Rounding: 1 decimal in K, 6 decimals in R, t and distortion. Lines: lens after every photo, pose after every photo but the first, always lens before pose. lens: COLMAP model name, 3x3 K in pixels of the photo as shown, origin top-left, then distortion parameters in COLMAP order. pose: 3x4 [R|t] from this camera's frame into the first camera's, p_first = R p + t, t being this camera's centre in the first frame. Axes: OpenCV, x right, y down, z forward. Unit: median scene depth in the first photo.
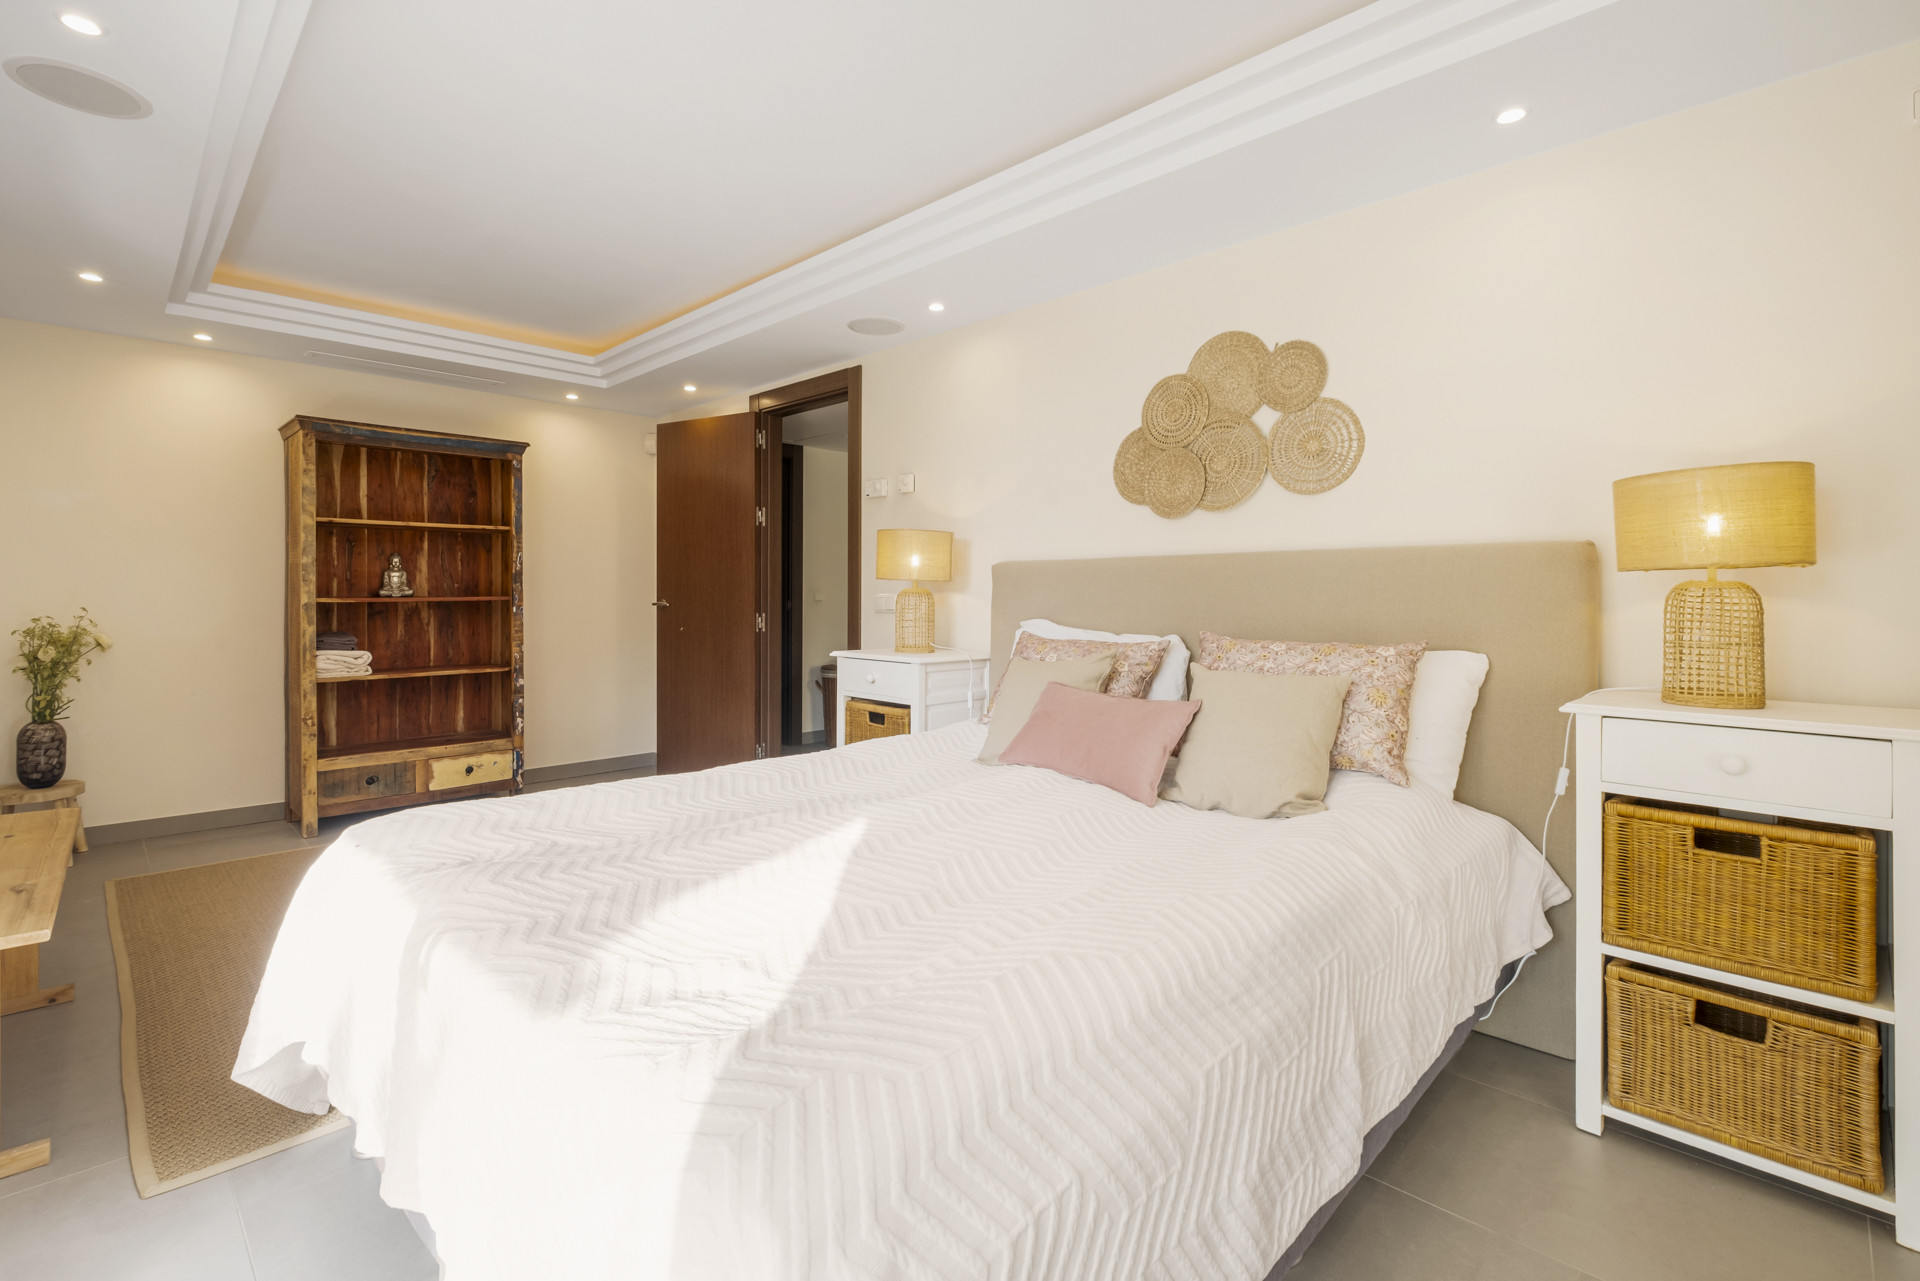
lens RADIAL K [[864.0, 0, 957.7], [0, 864.0, 629.2], [0, 0, 1]] dist [-0.011749, 0.000024]
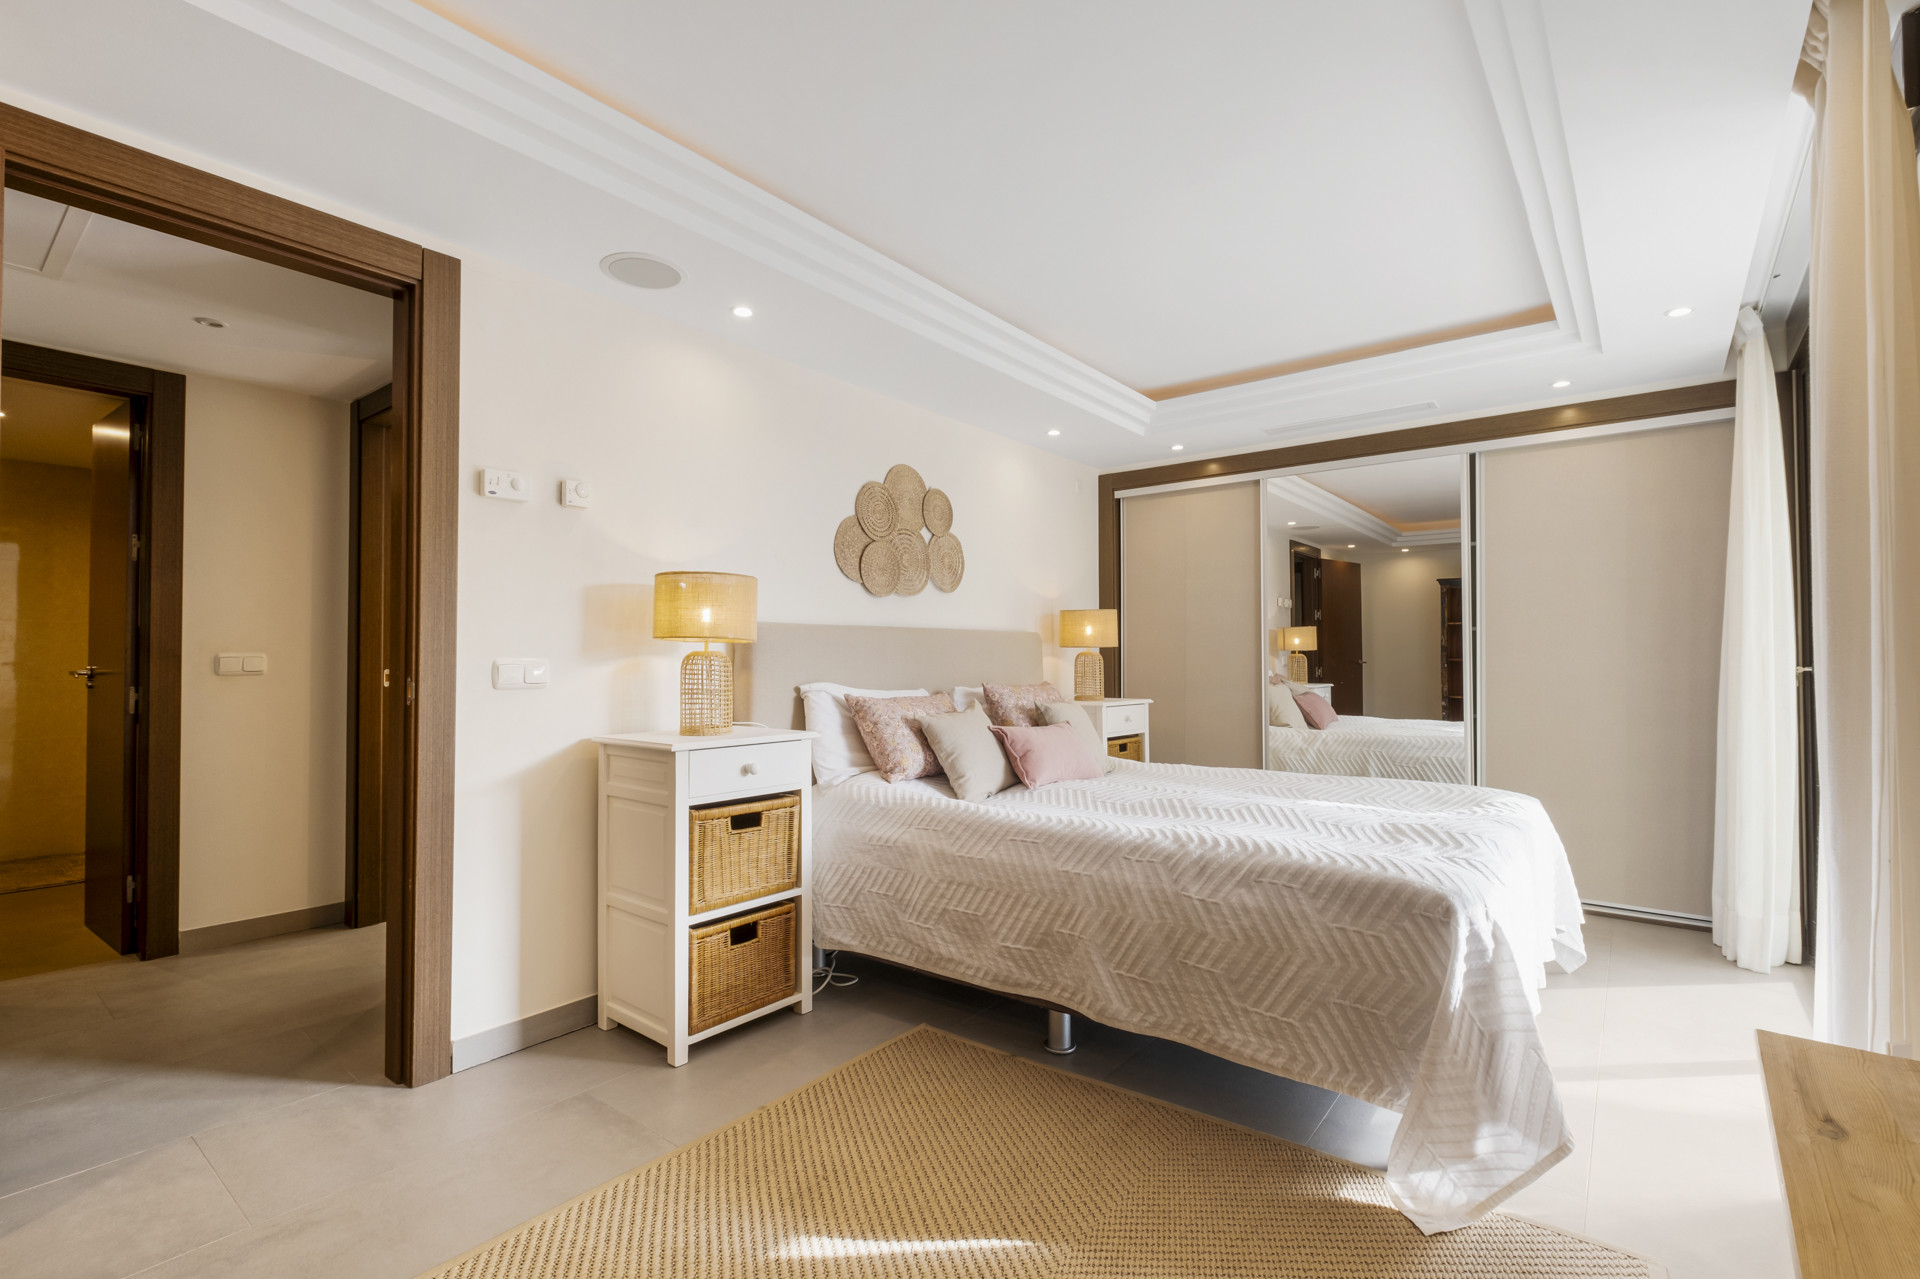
lens RADIAL K [[864.0, 0, 957.7], [0, 864.0, 628.2], [0, 0, 1]] dist [-0.011749, 0.000024]
pose [[-0.102962, 0.042770, 0.993765, -0.962255], [0.042127, 0.998366, -0.038603, -0.030841], [-0.993793, 0.037890, -0.104595, 0.990913]]
